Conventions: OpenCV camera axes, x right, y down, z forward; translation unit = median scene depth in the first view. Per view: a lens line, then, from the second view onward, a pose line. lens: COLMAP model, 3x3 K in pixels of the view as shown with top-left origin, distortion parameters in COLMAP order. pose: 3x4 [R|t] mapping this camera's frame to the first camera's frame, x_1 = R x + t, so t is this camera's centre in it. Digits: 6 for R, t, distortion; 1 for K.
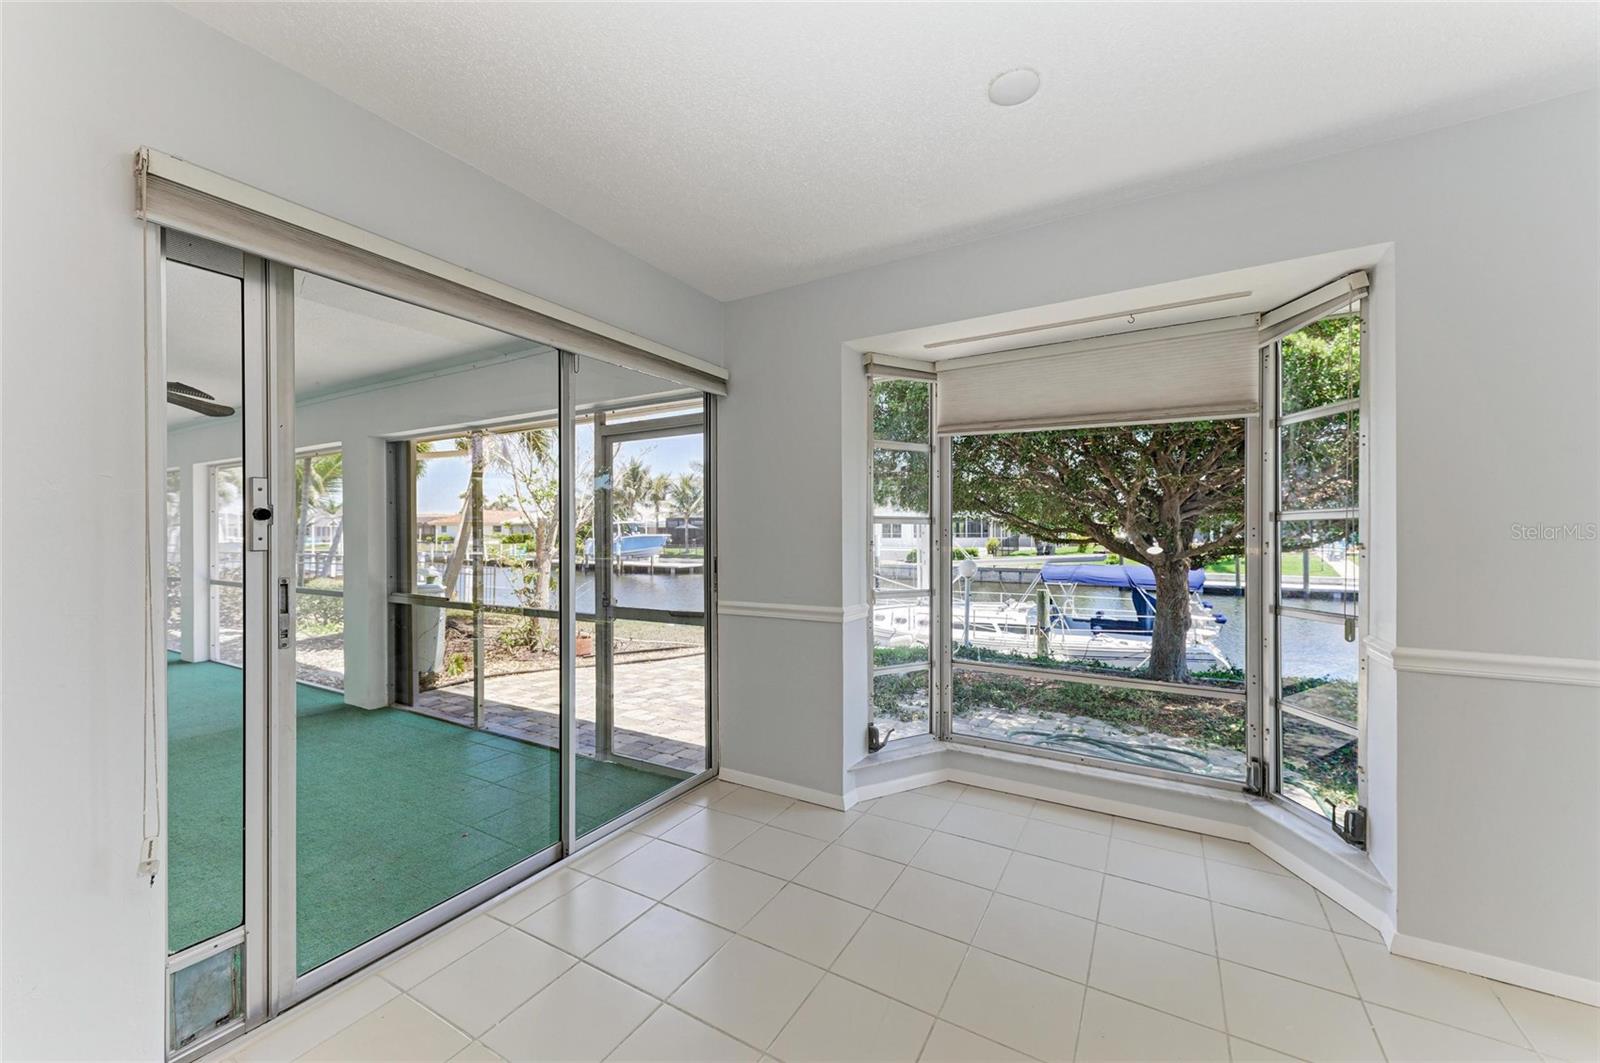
lens RADIAL K [[613.3, 0, 804.6], [0, 613.3, 534.4], [0, 0, 1]] dist [0.001369, 0.000105]
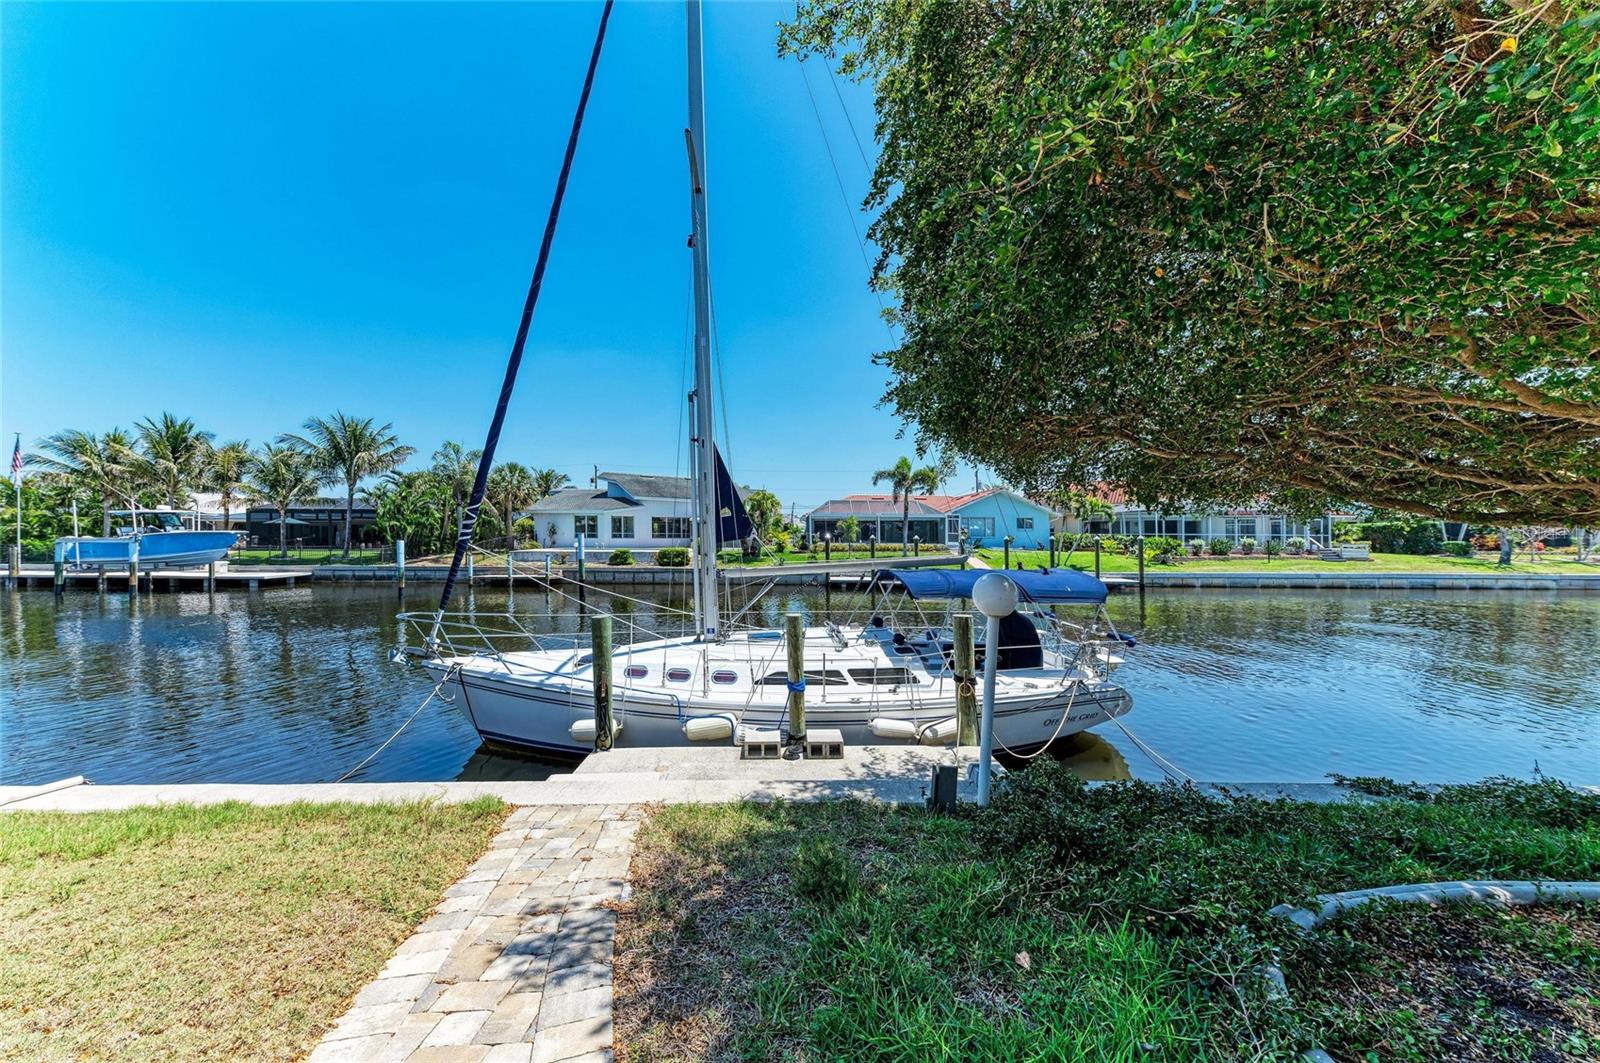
lens RADIAL K [[543.0, 0, 795.8], [0, 543.0, 572.0], [0, 0, 1]] dist [0.000144, 0.000023]
pose [[0.858353, -0.027782, 0.512307, -0.048894], [-0.005970, 0.997924, 0.064118, 0.037327], [-0.513025, -0.058094, 0.856405, 1.731842]]
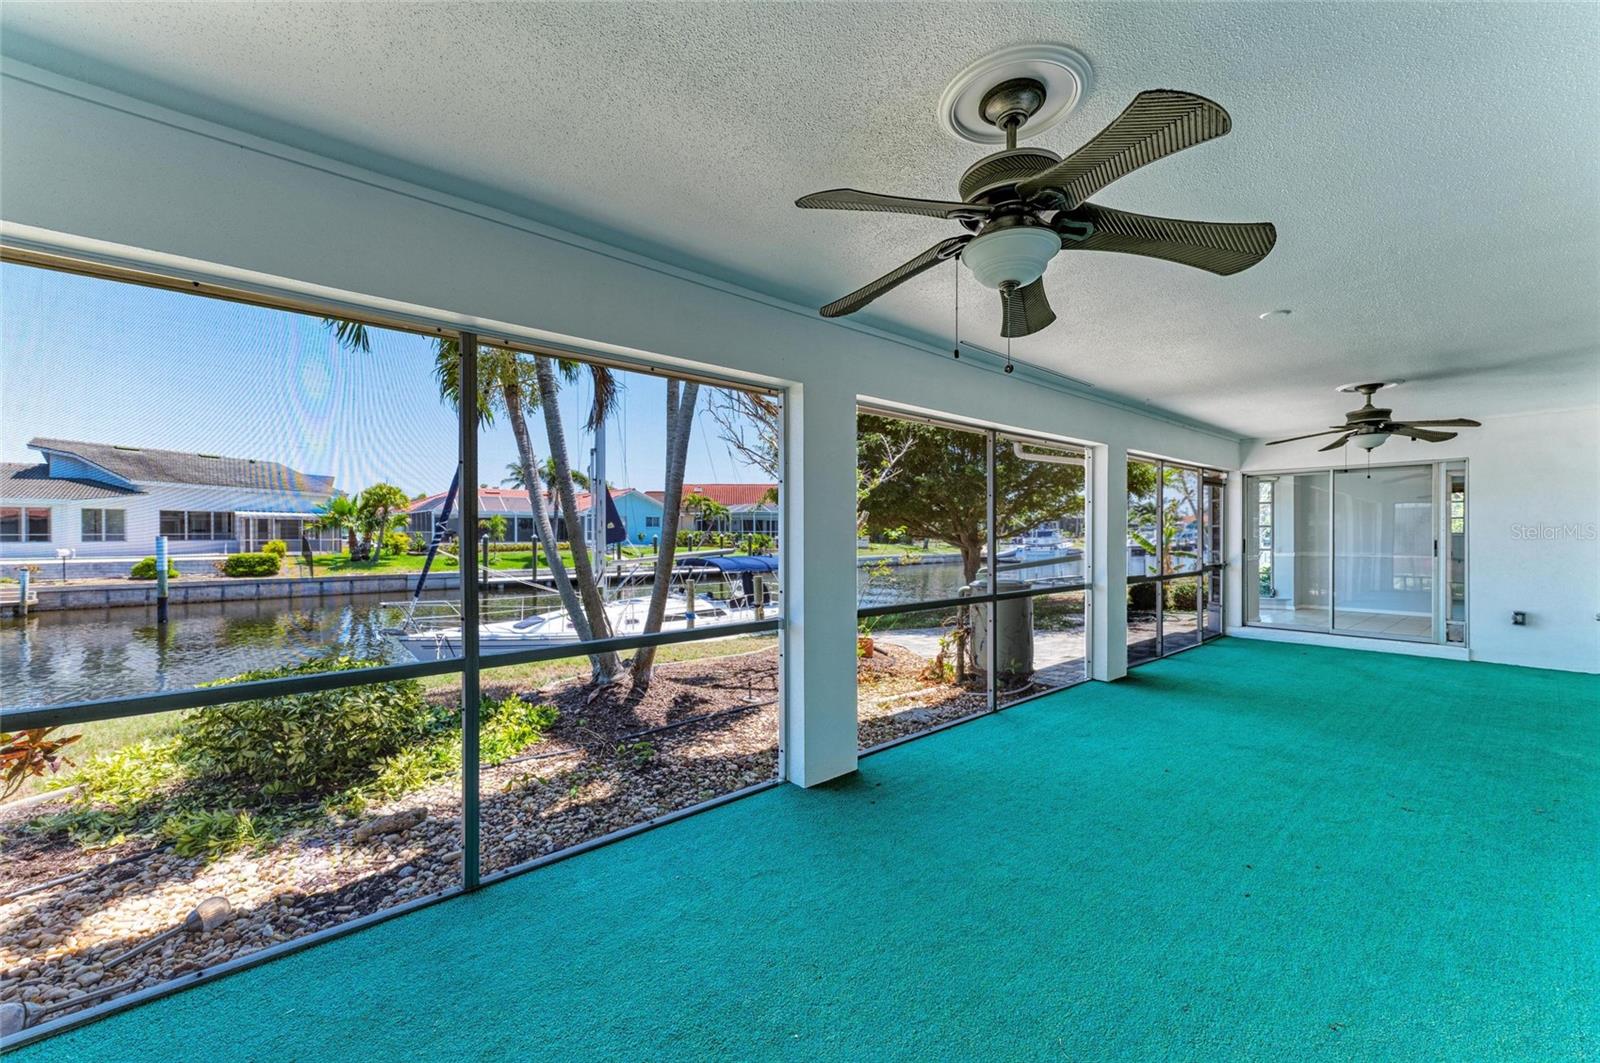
lens RADIAL K [[613.3, 0, 804.6], [0, 613.3, 534.4], [0, 0, 1]] dist [0.001369, 0.000105]
pose [[0.311575, -0.001617, 0.950220, -2.034328], [0.002869, 0.999996, 0.000761, 0.008179], [-0.950217, 0.002489, 0.311579, 1.398293]]
